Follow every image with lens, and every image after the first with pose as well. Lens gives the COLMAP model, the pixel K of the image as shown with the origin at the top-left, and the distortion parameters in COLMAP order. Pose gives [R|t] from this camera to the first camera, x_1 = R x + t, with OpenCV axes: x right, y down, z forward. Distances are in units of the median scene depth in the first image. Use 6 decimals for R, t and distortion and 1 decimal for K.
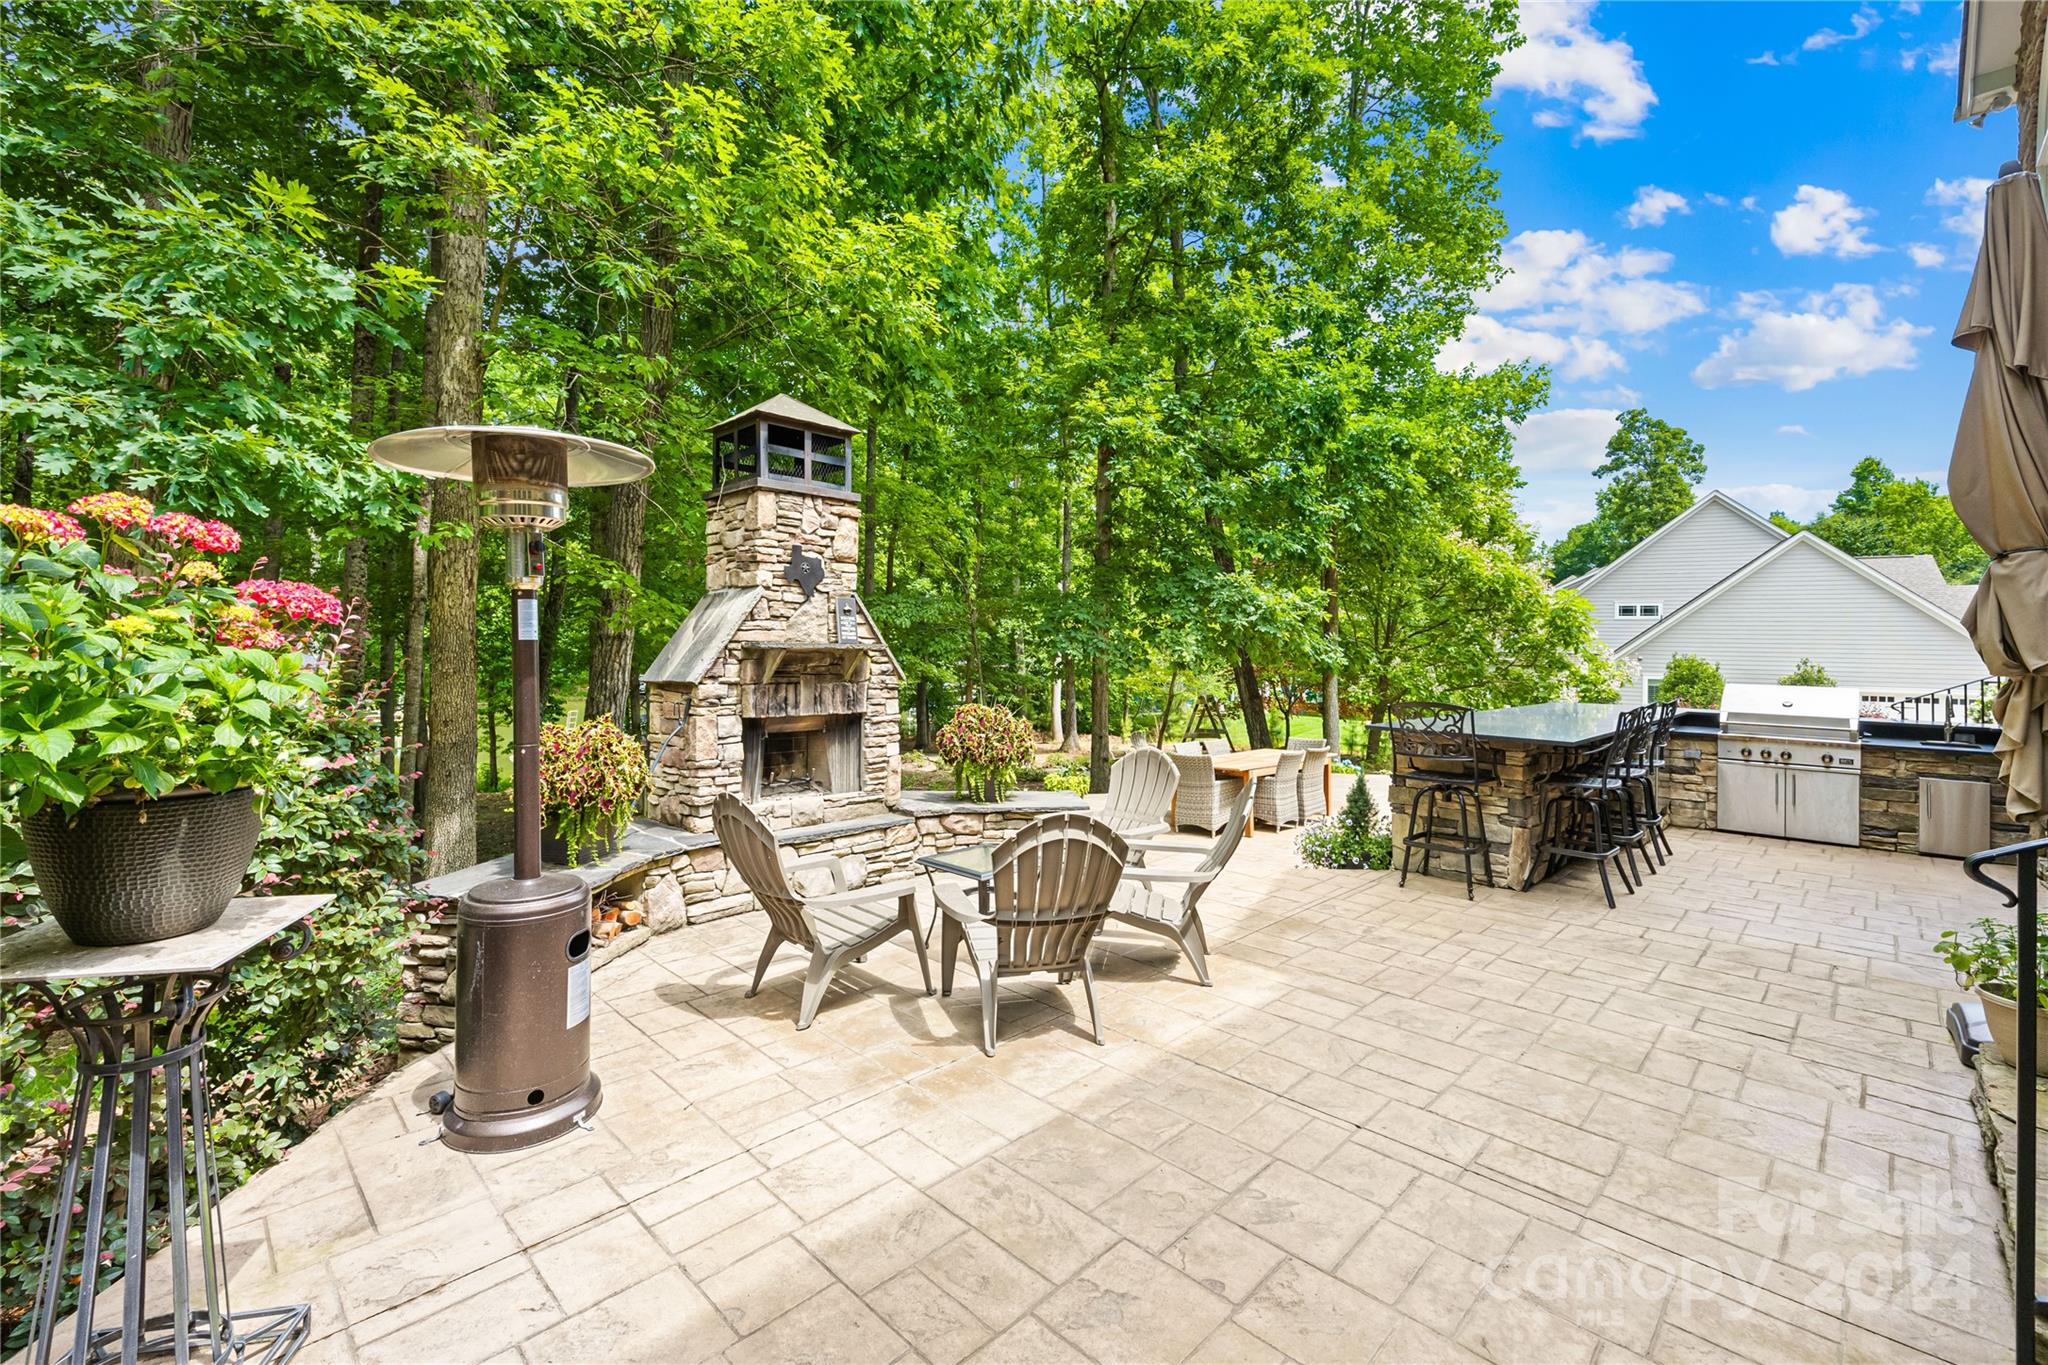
lens RADIAL K [[841.2, 0, 1017.8], [0, 841.2, 622.3], [0, 0, 1]] dist [-0.001875, -0.000101]
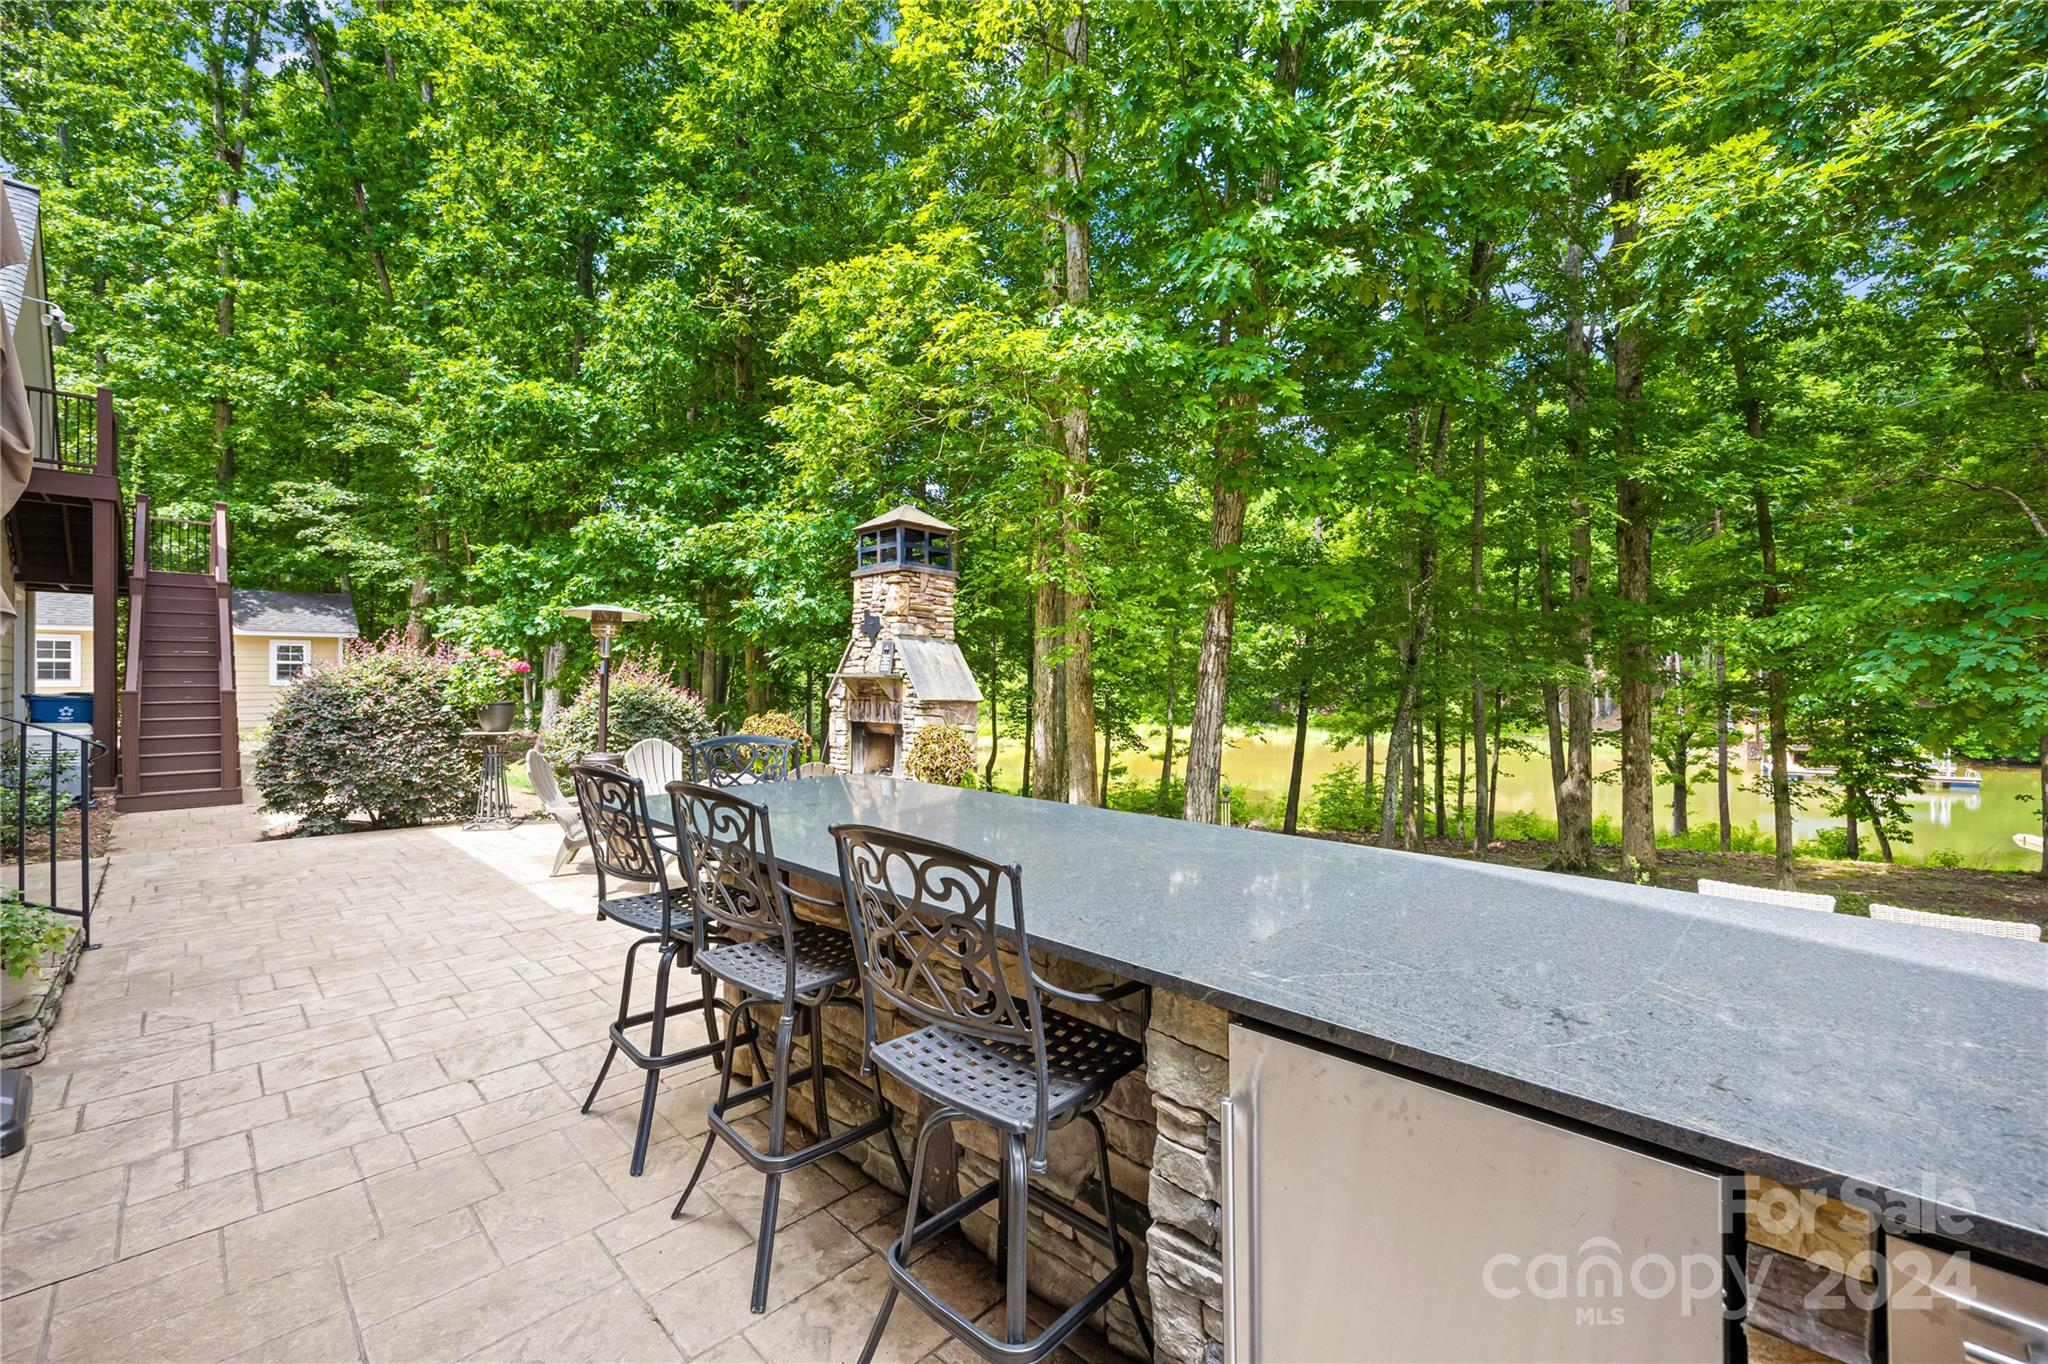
lens RADIAL K [[841.2, 0, 1031.3], [0, 841.2, 674.9], [0, 0, 1]] dist [-0.001875, -0.000101]
pose [[0.011228, -0.026176, -0.999594, 0.328499], [0.032610, 0.999135, -0.025798, 0.019569], [0.999405, -0.032307, 0.012072, 0.334435]]
